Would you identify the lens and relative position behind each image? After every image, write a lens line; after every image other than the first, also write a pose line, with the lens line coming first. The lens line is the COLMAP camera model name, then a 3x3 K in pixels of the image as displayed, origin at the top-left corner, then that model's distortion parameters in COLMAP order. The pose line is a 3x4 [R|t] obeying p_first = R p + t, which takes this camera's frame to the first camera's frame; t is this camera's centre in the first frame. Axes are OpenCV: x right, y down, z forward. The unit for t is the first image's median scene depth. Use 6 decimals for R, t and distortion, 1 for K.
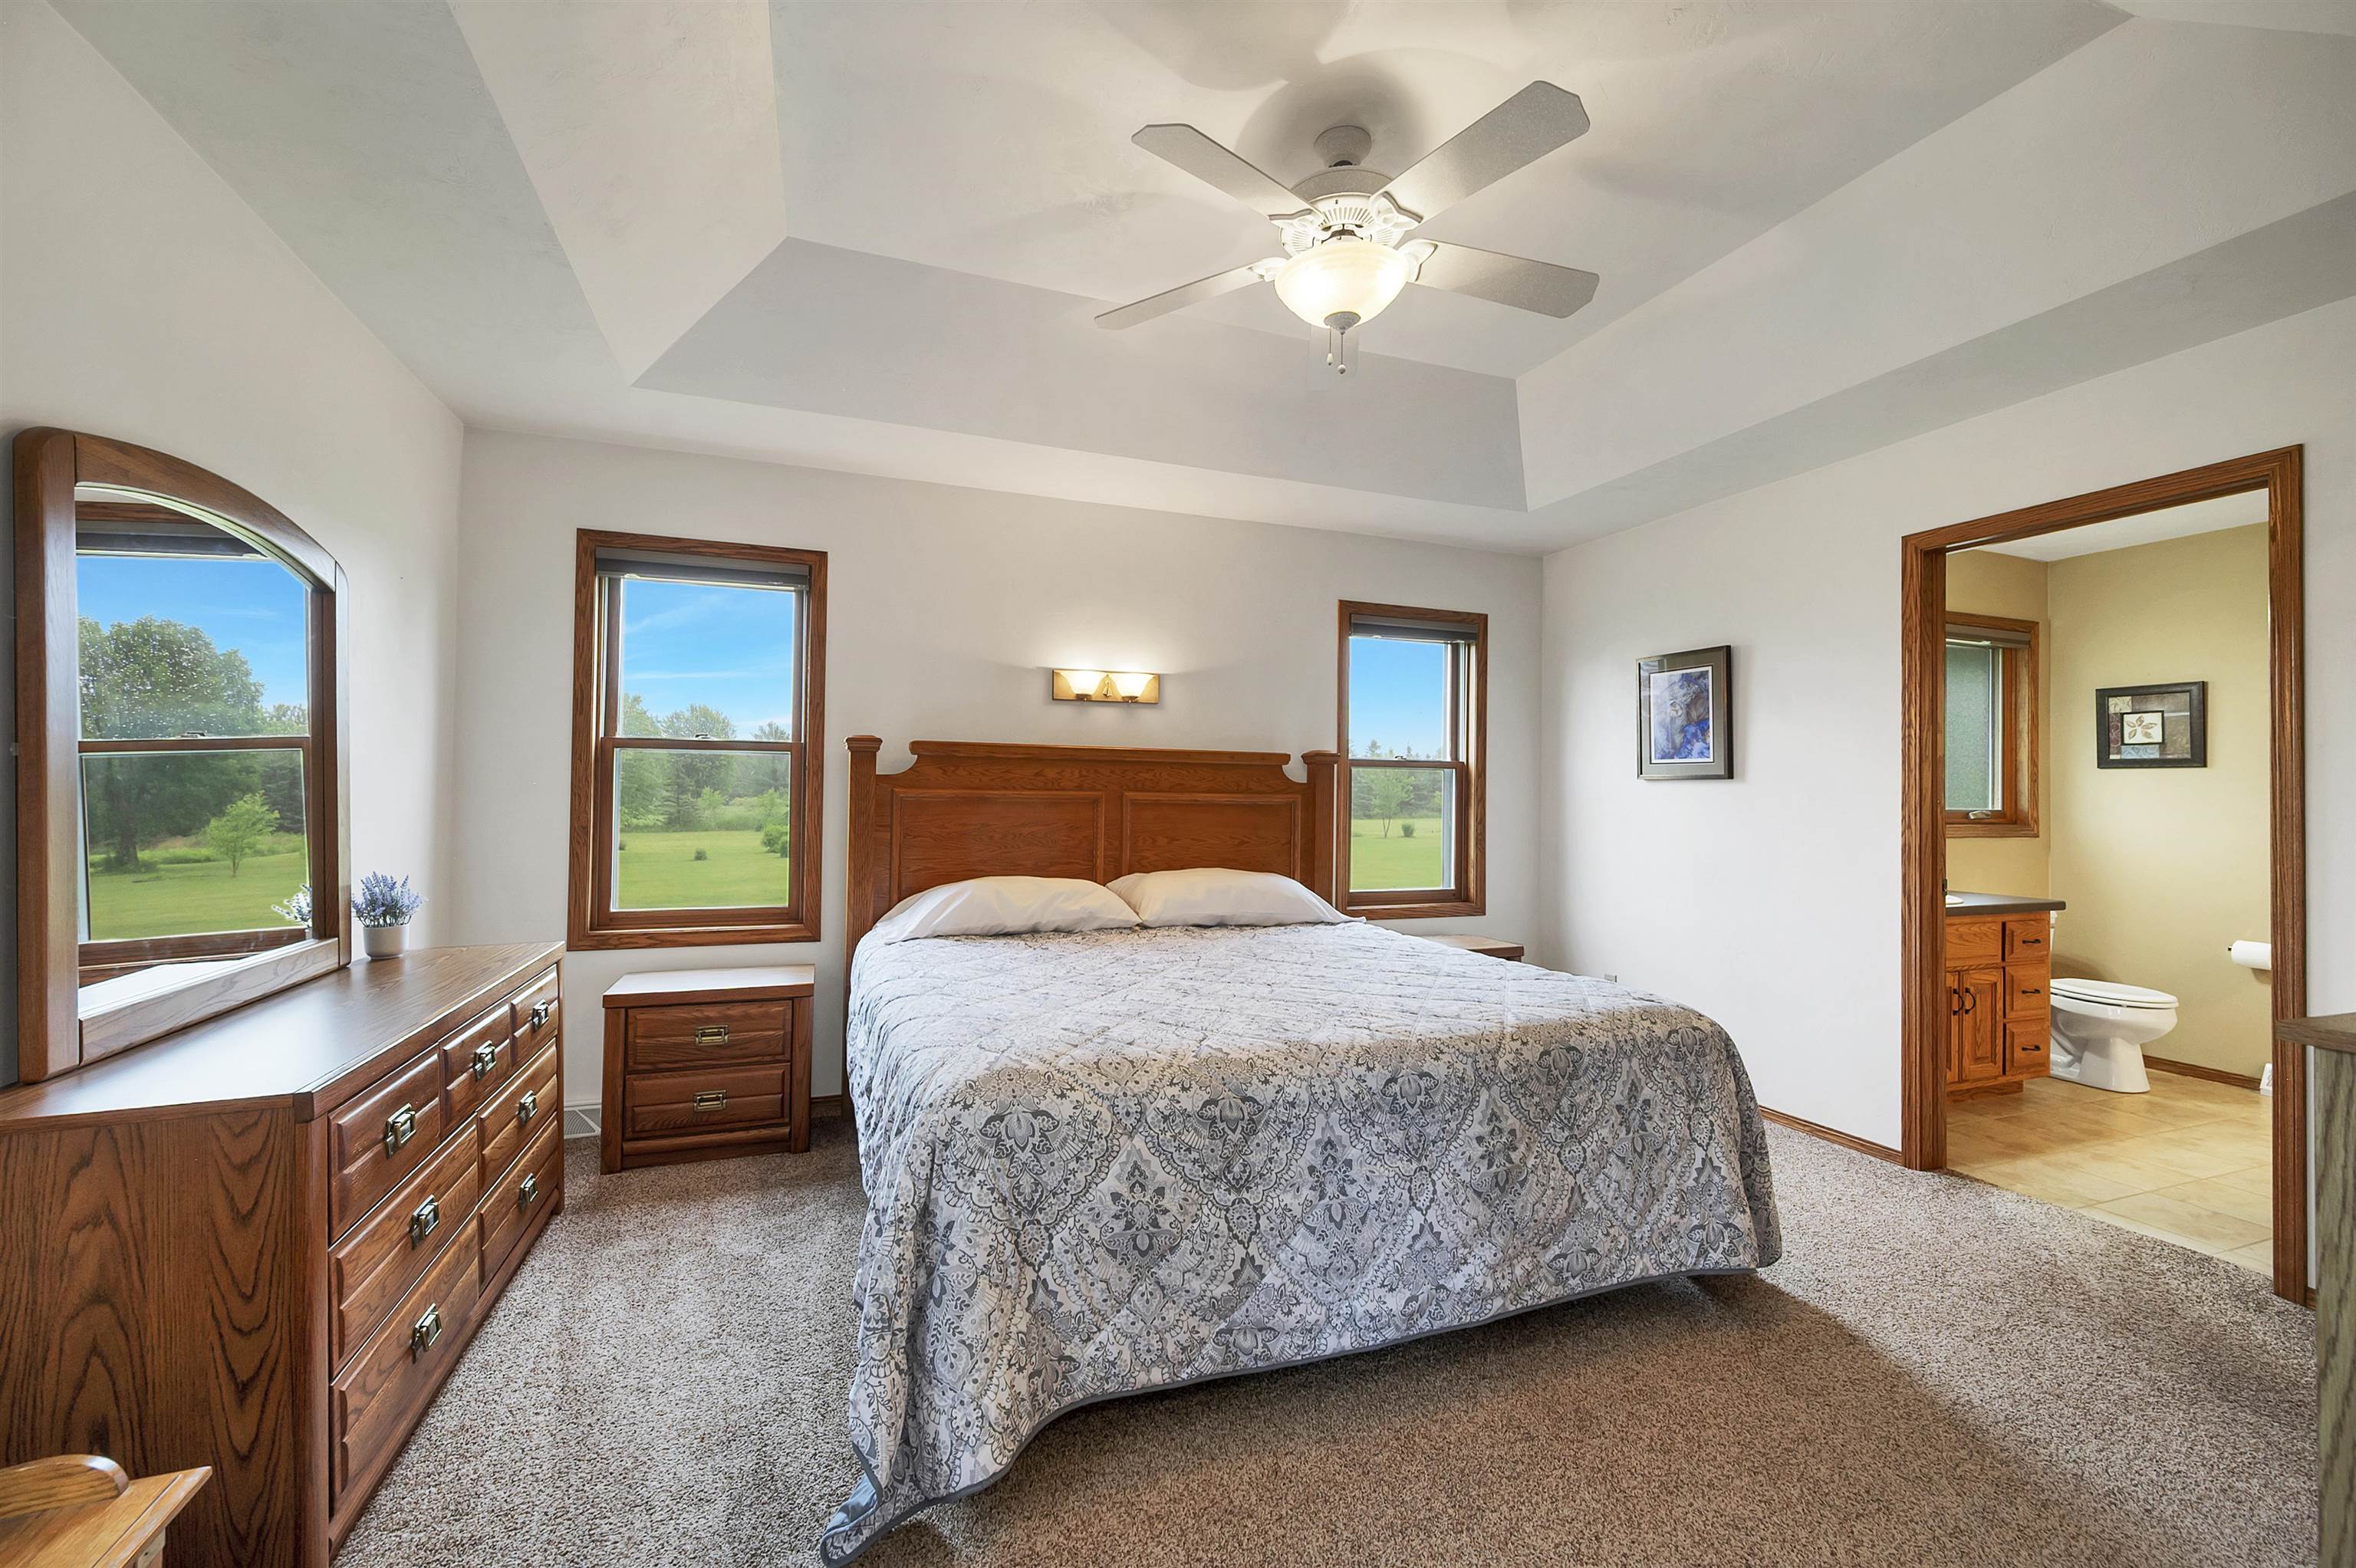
lens RADIAL K [[952.7, 0, 1192.8], [0, 952.7, 785.6], [0, 0, 1]] dist [-0.000600, -0.000010]
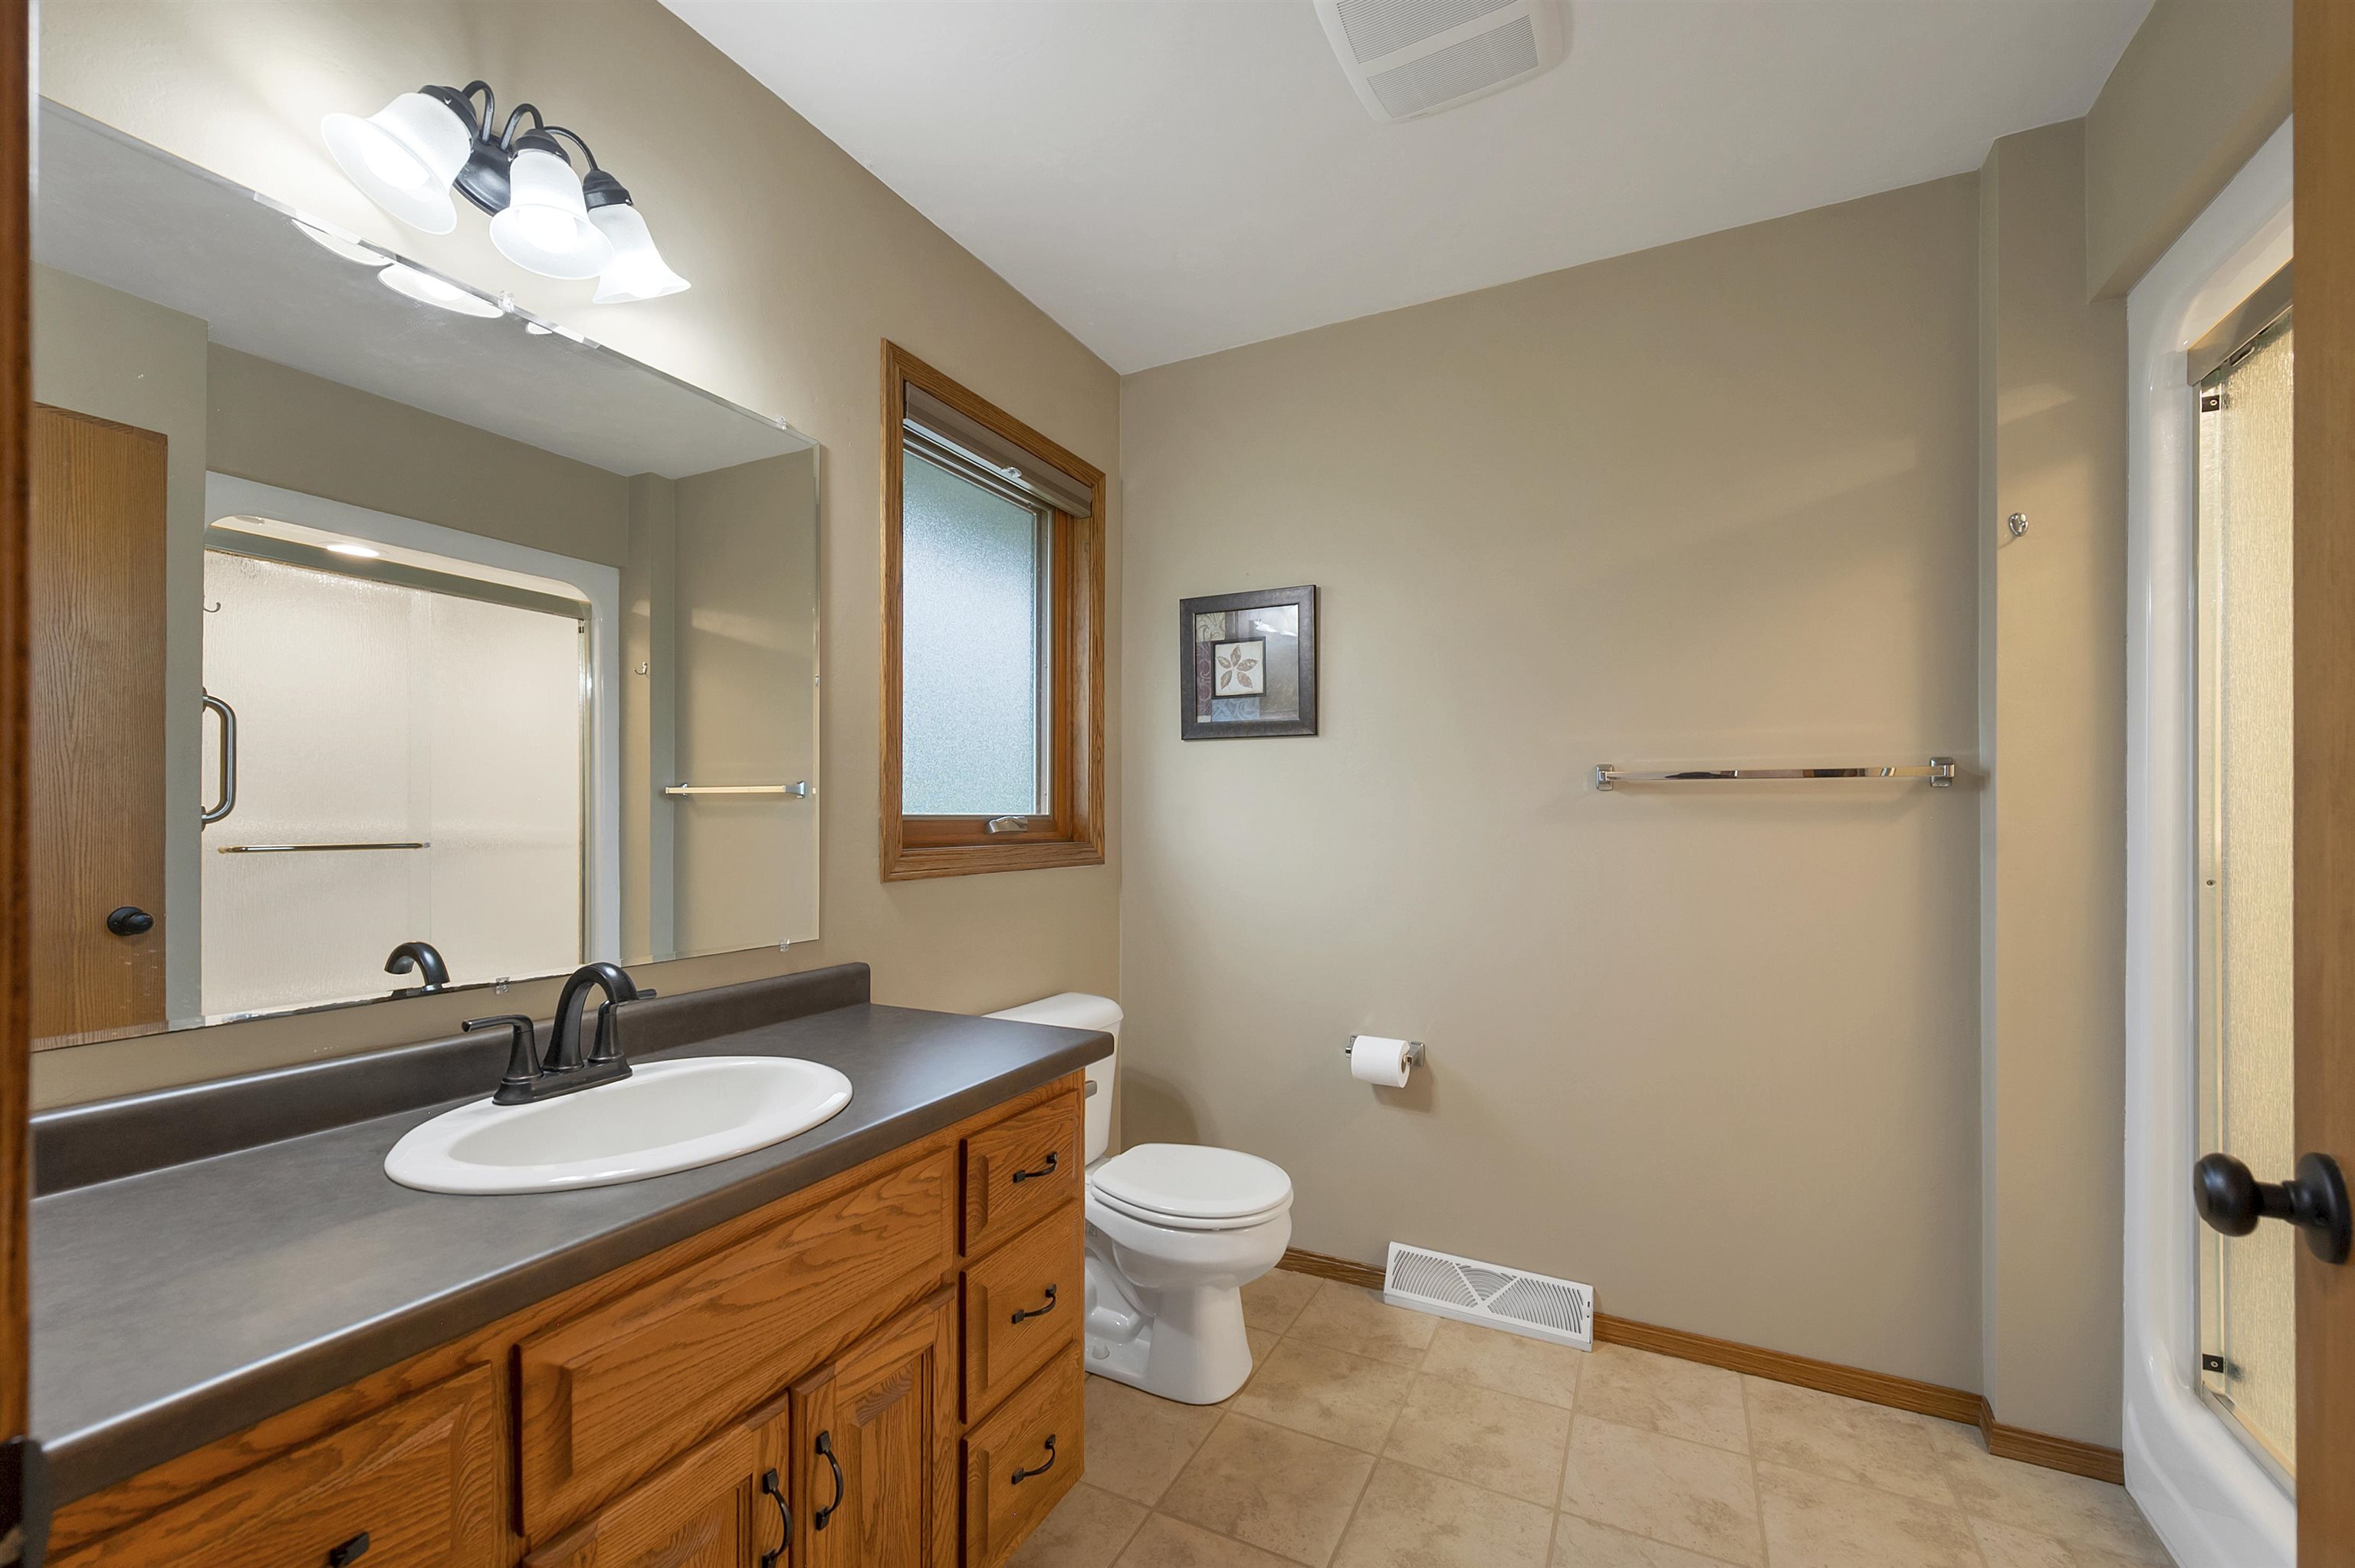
lens RADIAL K [[952.3, 0, 1173.7], [0, 952.3, 797.9], [0, 0, 1]] dist [-0.000600, -0.000010]
pose [[0.745202, 0.001375, 0.666837, 0.602083], [-0.000718, 0.999999, -0.001260, 0.018167], [-0.666838, 0.000460, 0.745202, 0.615465]]
